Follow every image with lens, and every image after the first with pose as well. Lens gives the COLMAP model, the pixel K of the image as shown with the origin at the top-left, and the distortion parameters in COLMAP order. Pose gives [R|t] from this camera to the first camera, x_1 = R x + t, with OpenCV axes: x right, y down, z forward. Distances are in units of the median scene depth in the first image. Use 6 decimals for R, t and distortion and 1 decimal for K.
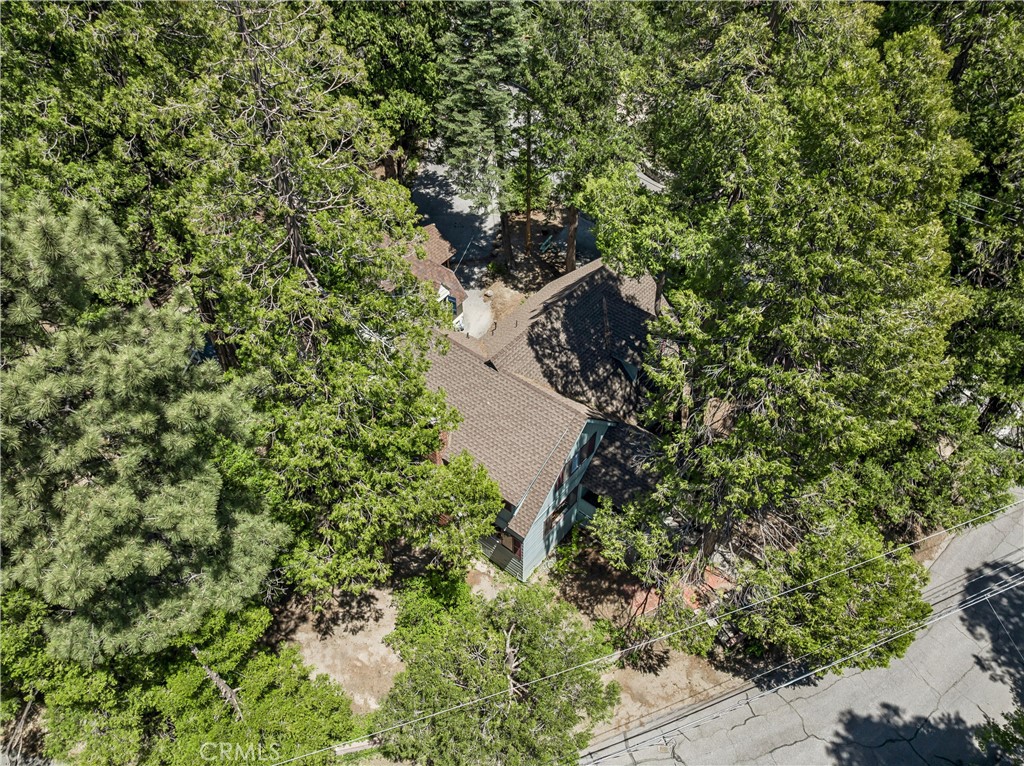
lens RADIAL K [[724.8, 0, 510.0], [0, 724.8, 383.2], [0, 0, 1]] dist [-0.019750, -0.010507]
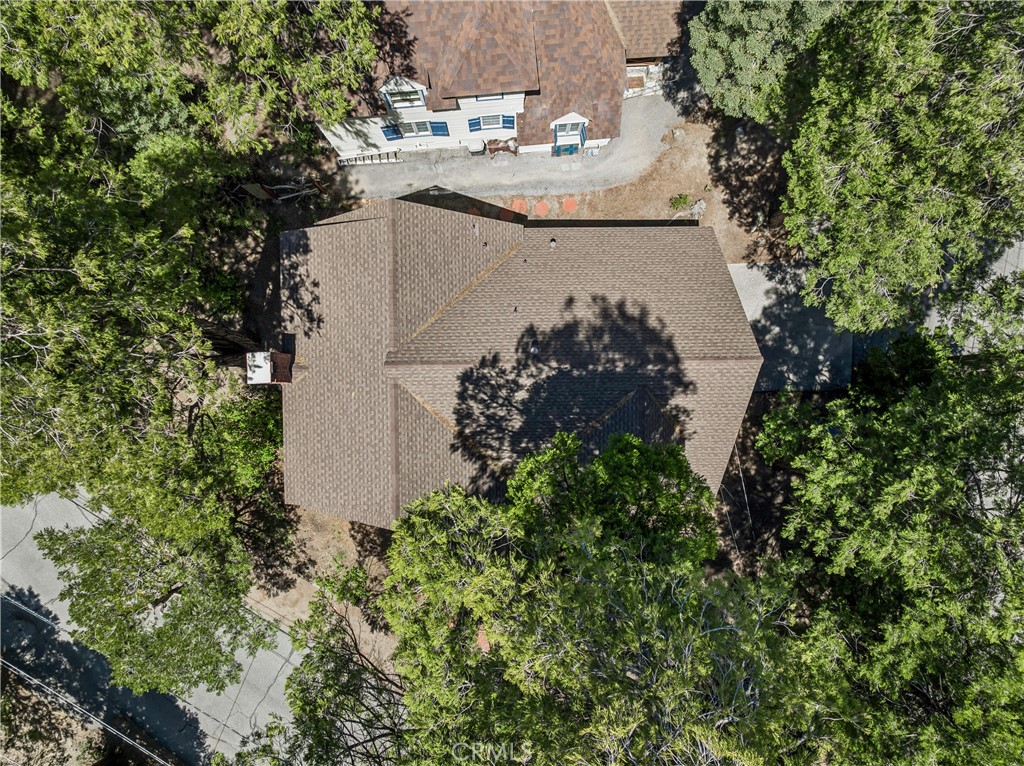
lens RADIAL K [[724.8, 0, 513.1], [0, 724.8, 382.6], [0, 0, 1]] dist [-0.019750, -0.010507]
pose [[0.640397, 0.768011, 0.007151, 0.054785], [-0.543832, 0.446854, 0.710330, -0.542371], [0.542345, -0.458782, 0.703833, 0.536270]]
